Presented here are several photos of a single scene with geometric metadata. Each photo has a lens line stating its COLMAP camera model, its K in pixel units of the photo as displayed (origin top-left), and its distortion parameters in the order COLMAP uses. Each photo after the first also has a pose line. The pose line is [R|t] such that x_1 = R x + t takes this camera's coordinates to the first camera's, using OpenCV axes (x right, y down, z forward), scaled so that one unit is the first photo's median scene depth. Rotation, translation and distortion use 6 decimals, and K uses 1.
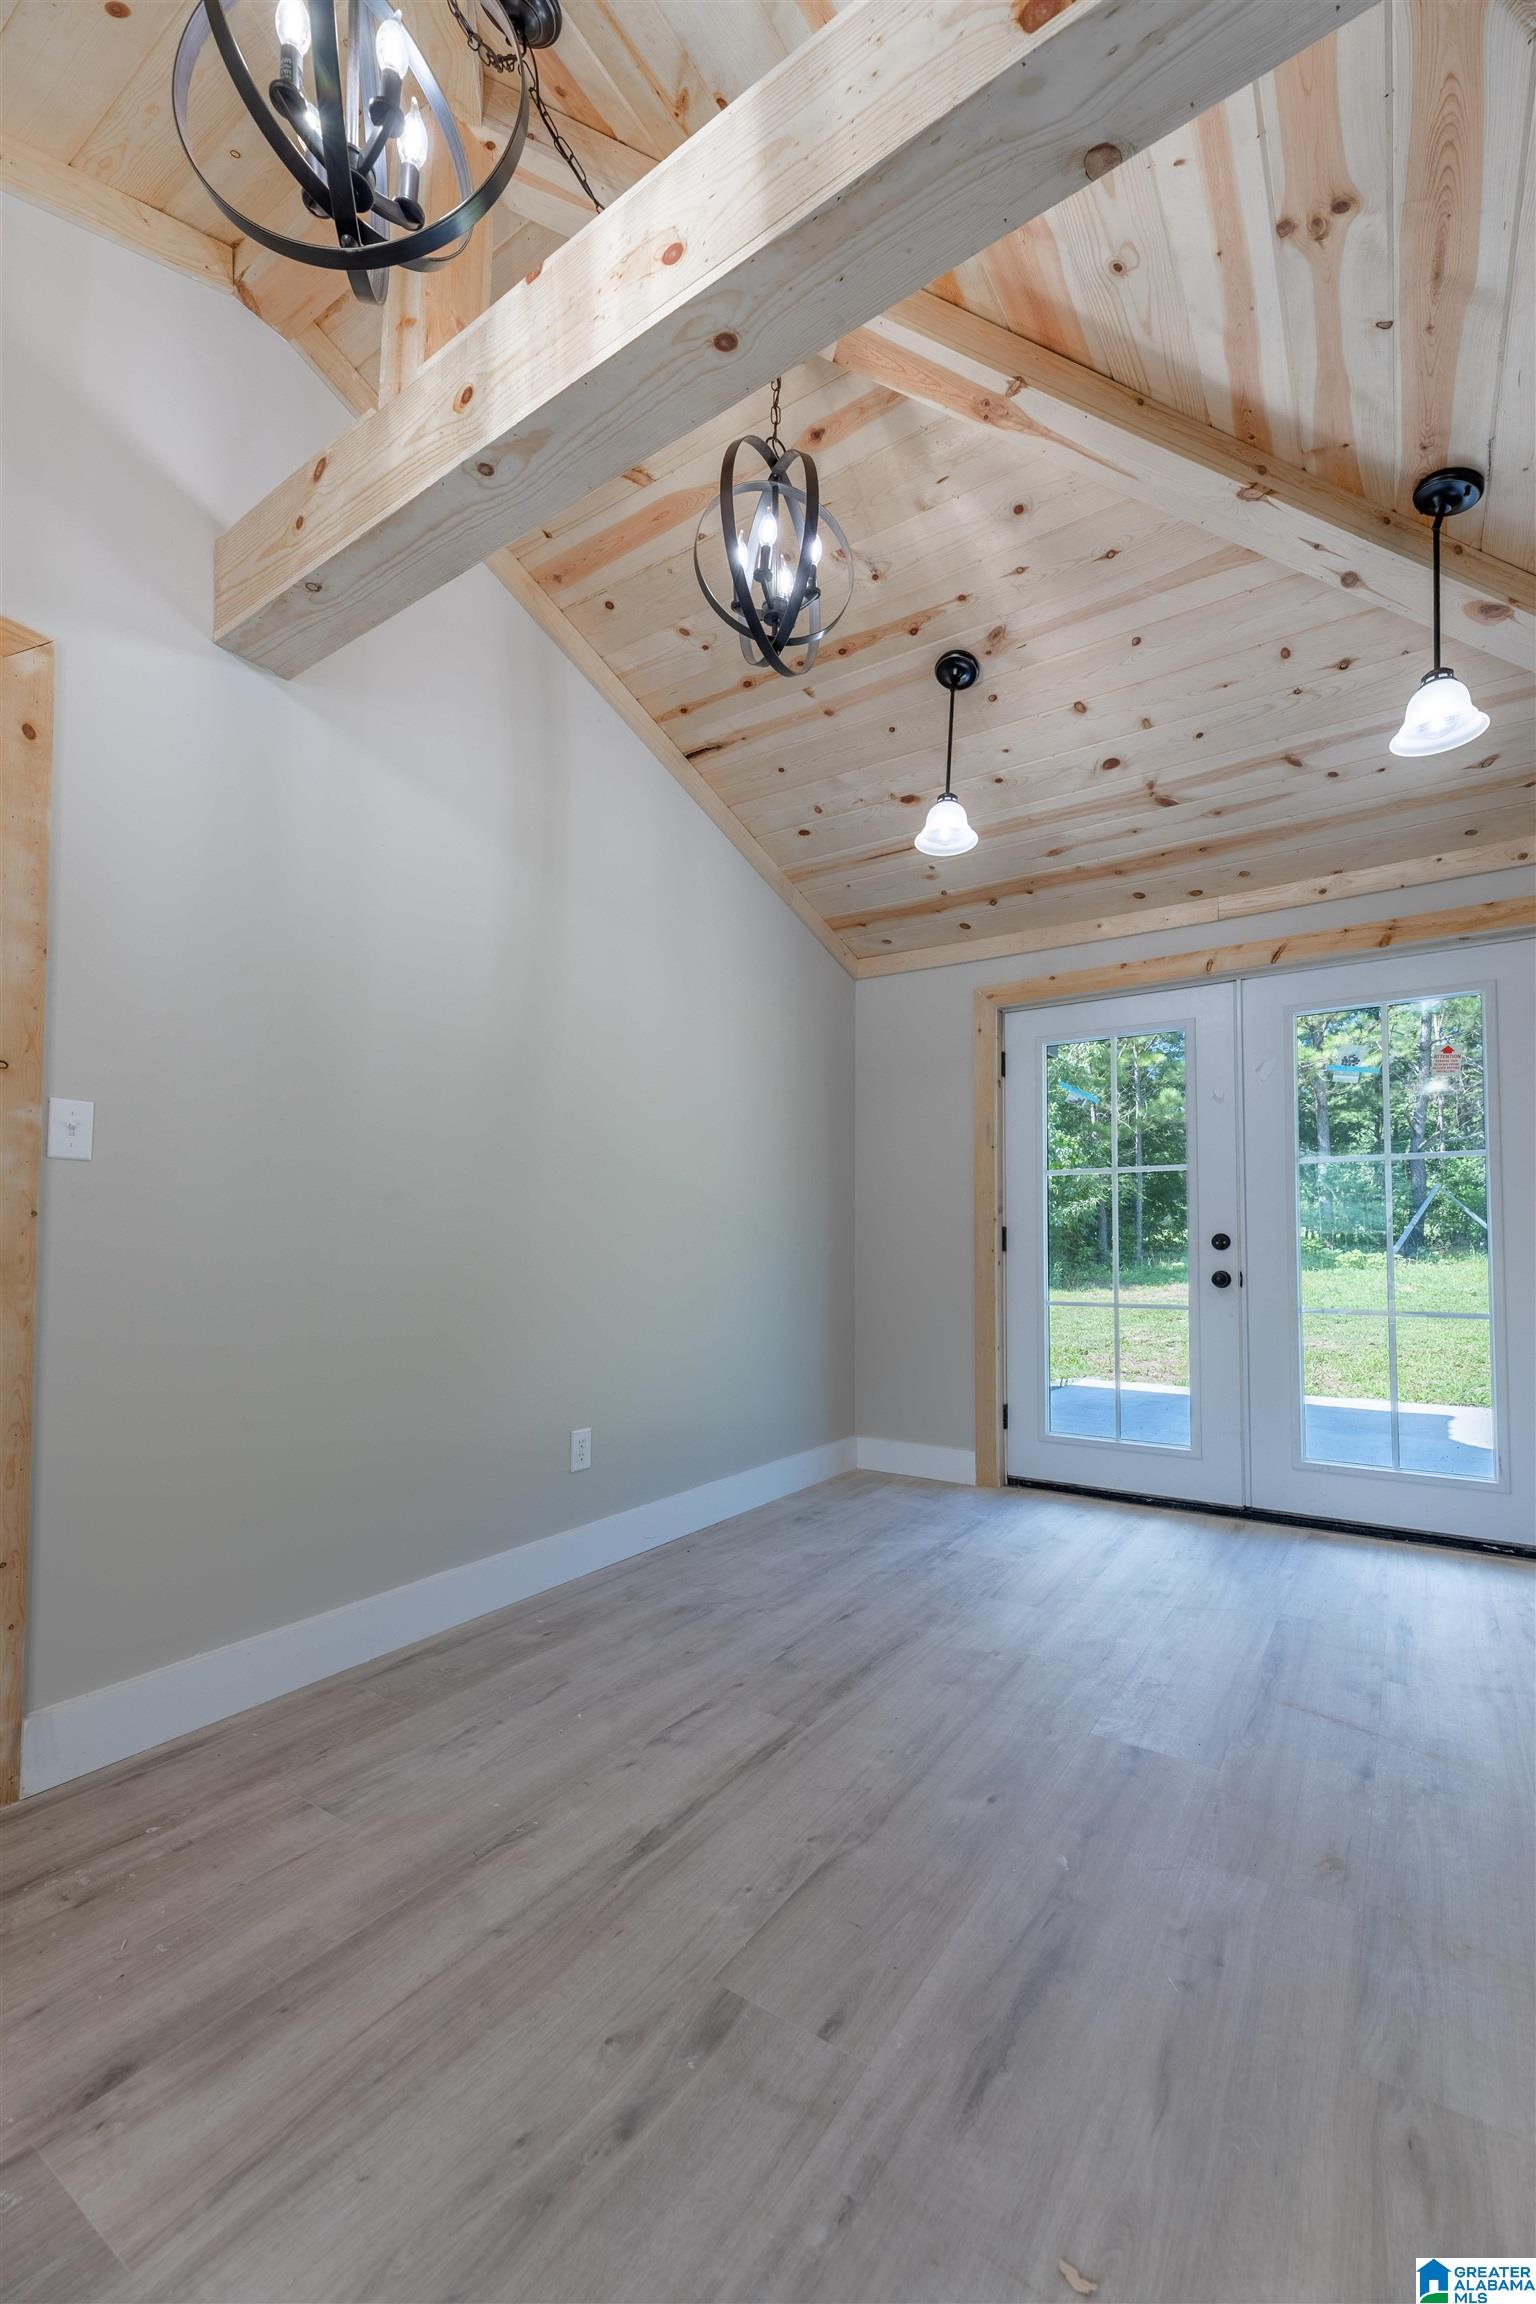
lens RADIAL K [[943.9, 0, 763.8], [0, 943.9, 1213.7], [0, 0, 1]] dist [0.001624, -0.000173]
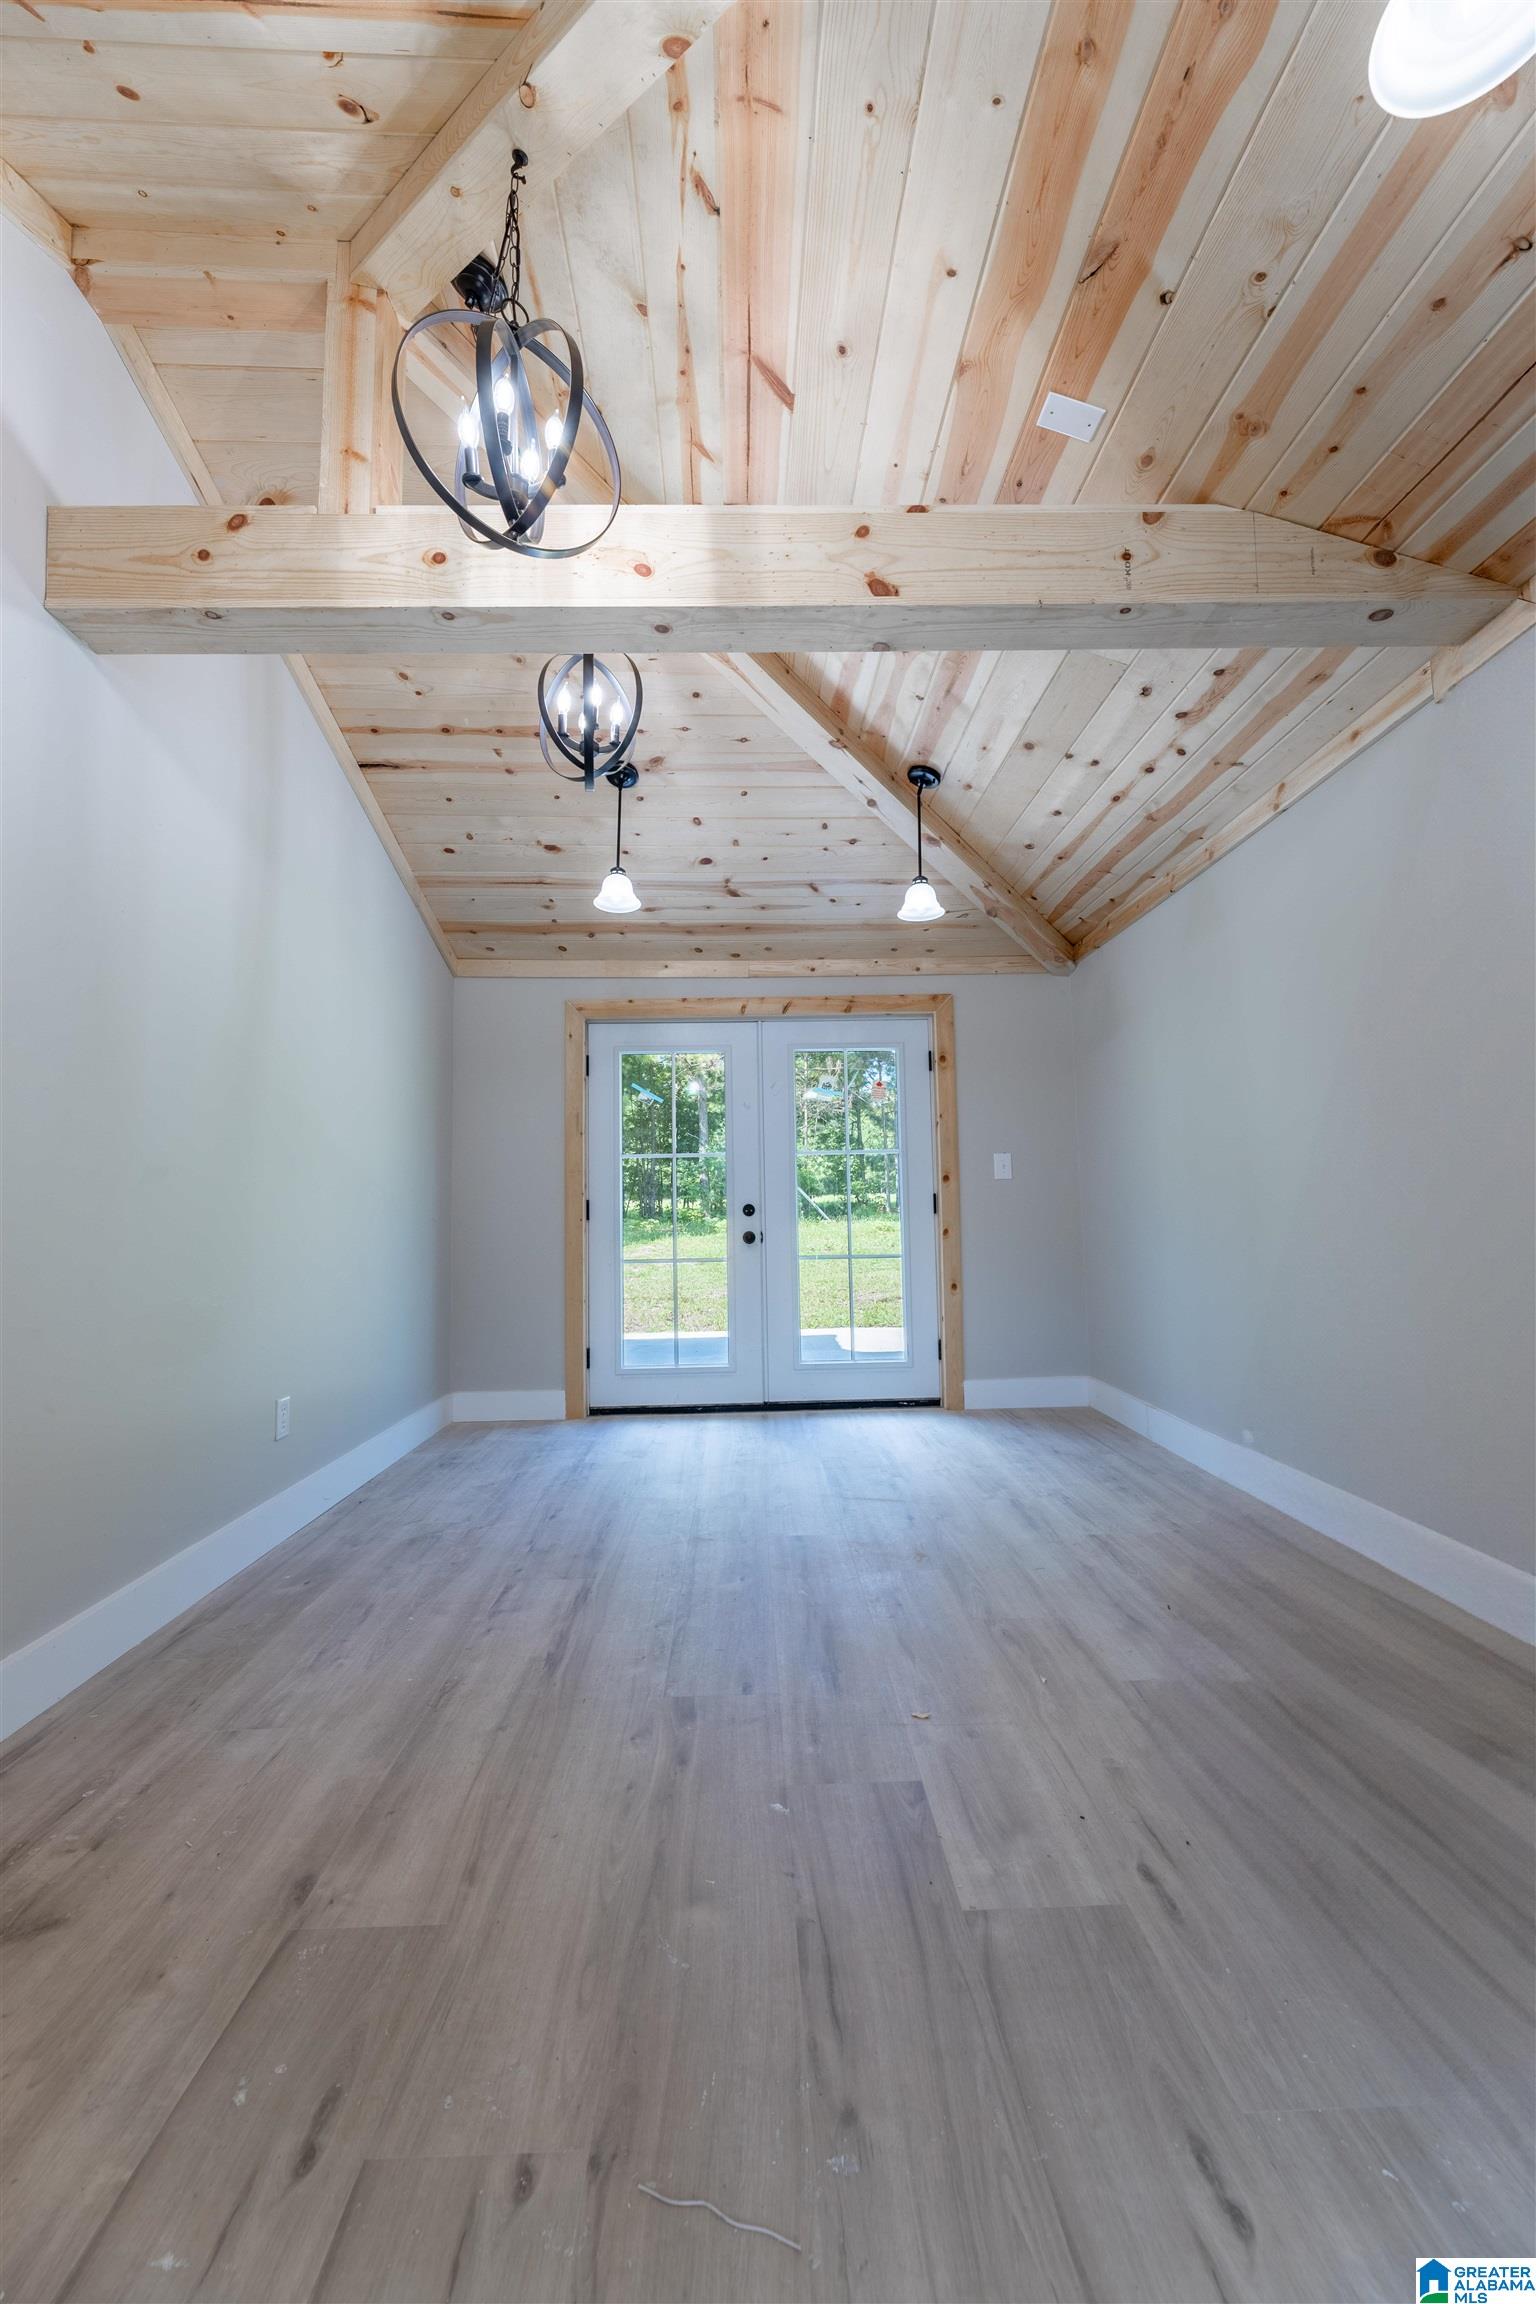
lens RADIAL K [[962.3, 0, 768.0], [0, 962.3, 1152.0], [0, 0, 1]] dist [0.000068, -0.000297]
pose [[0.802073, 0.025518, 0.596680, -0.519764], [-0.004202, 0.999303, -0.037088, -0.005004], [-0.597211, 0.027240, 0.801622, -0.219240]]
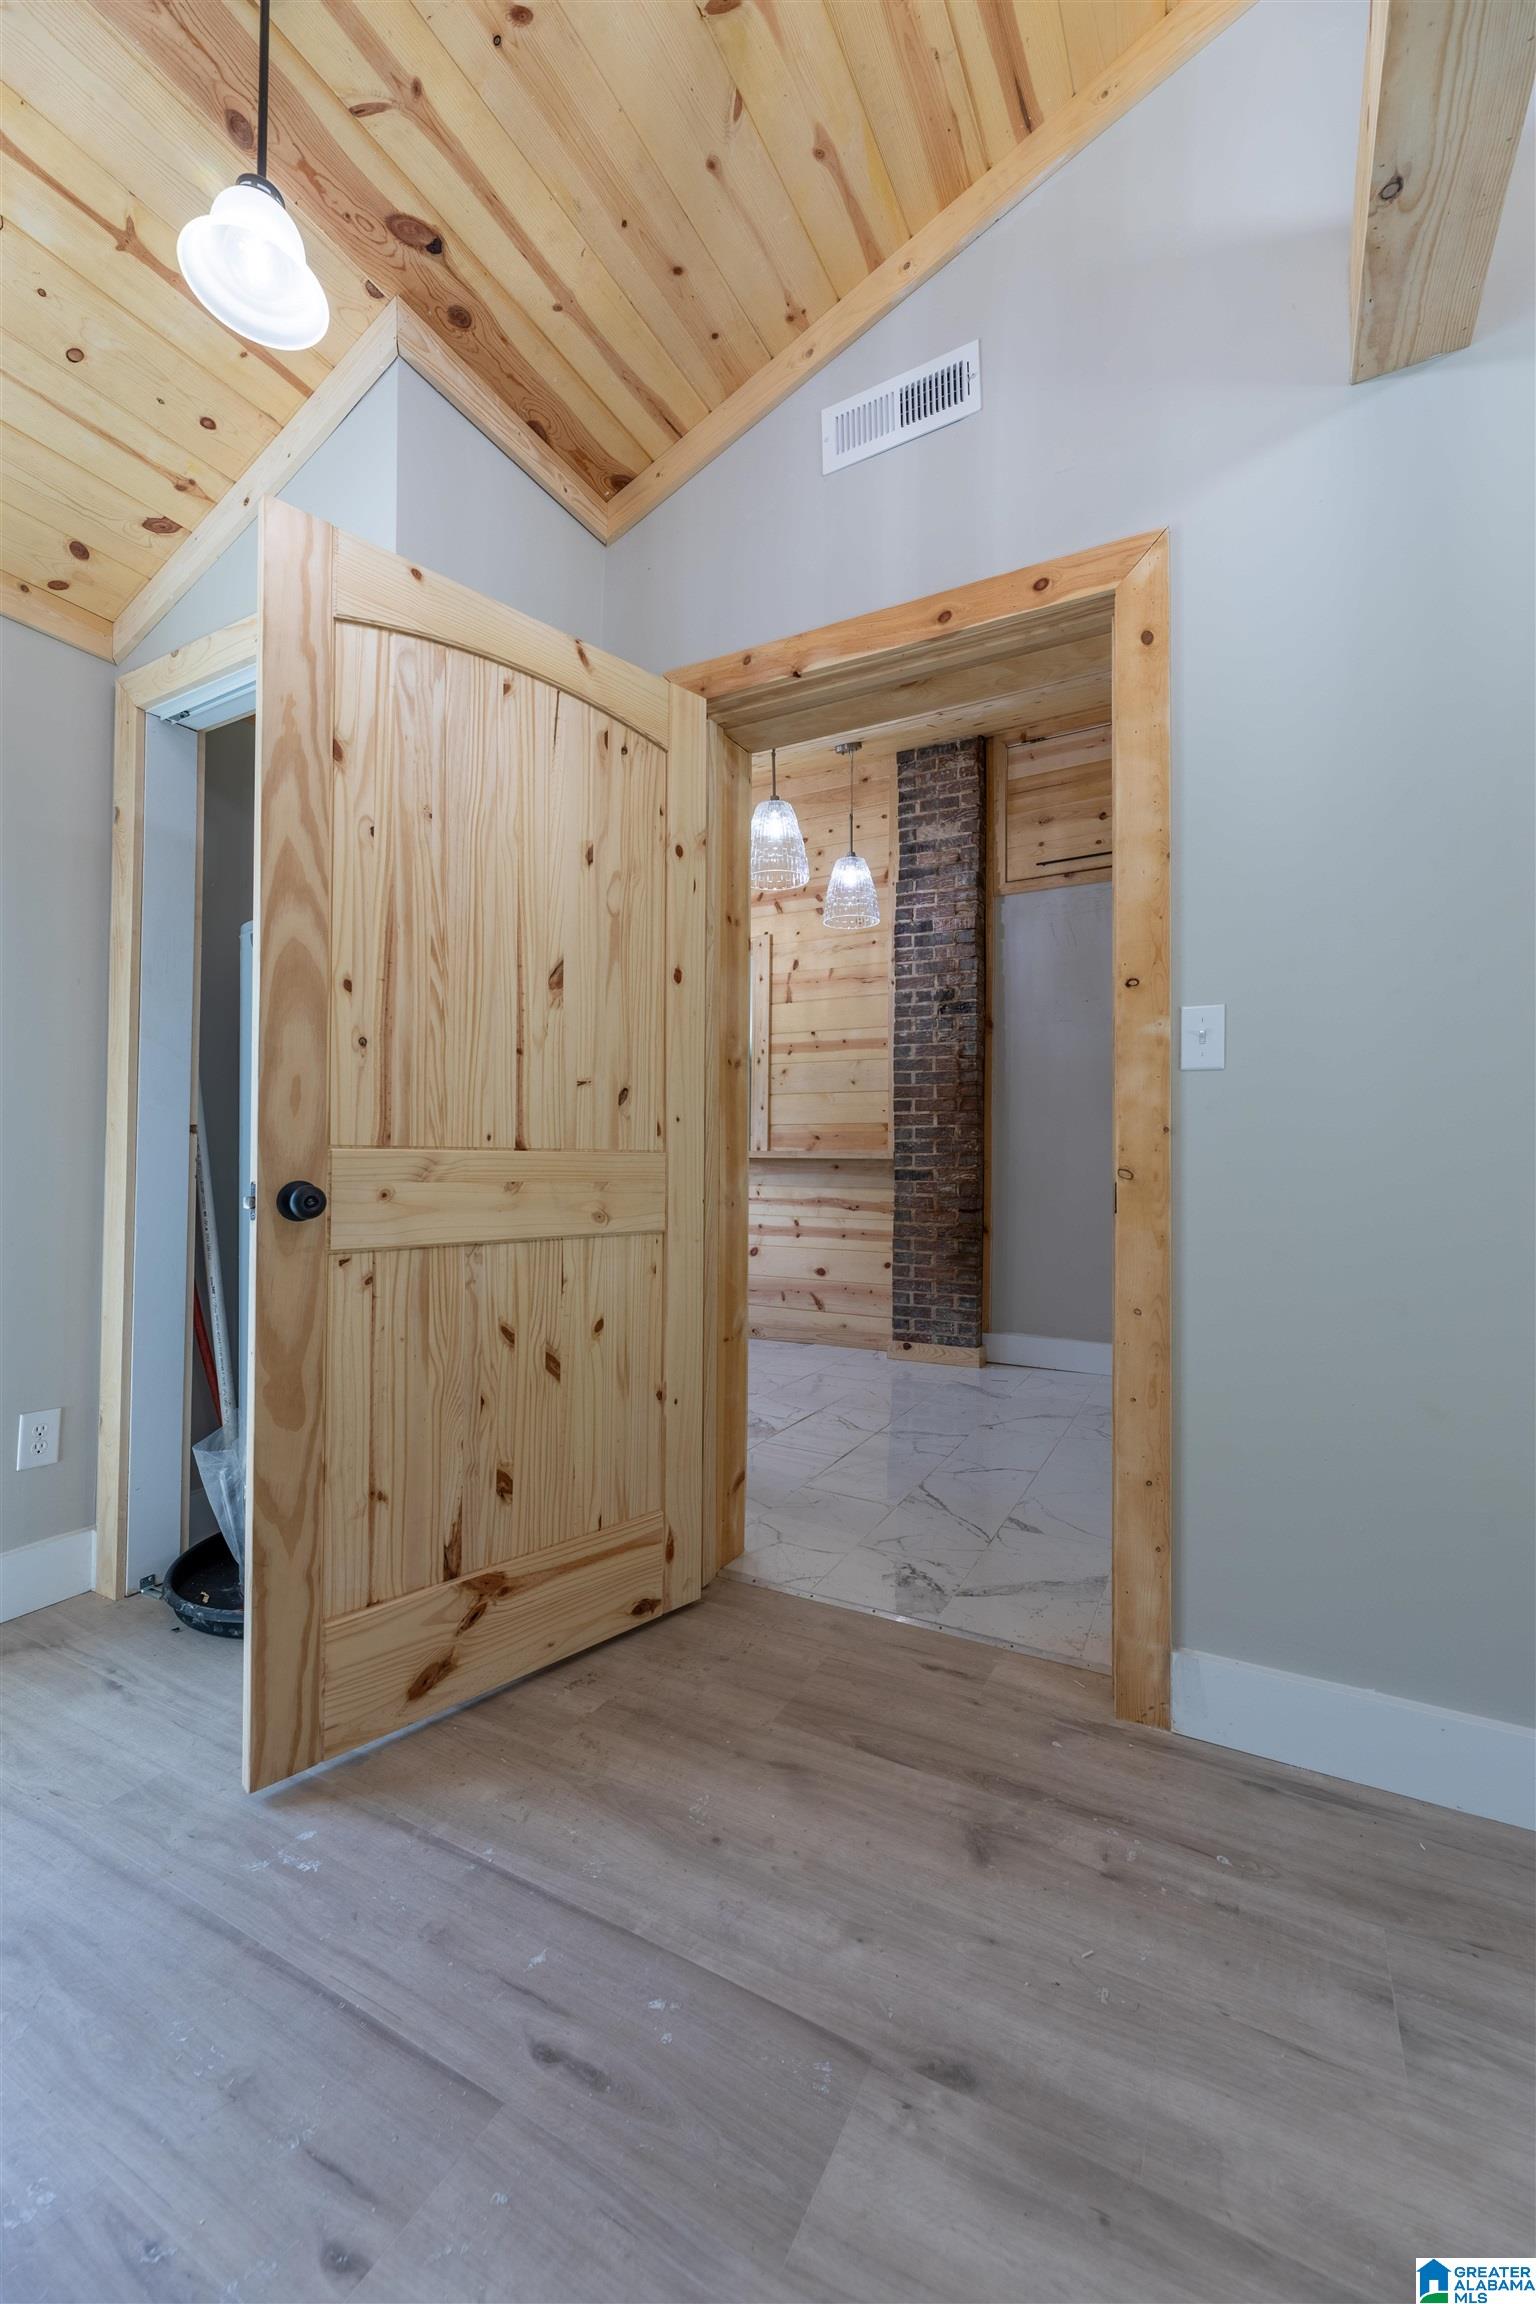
lens RADIAL K [[932.0, 0, 785.5], [0, 932.0, 1146.9], [0, 0, 1]] dist [0.001366, -0.002479]
pose [[0.113405, -0.015677, -0.993425, 0.103281], [0.025410, 0.999594, -0.012873, 0.015807], [0.993224, -0.023783, 0.113757, 0.400062]]
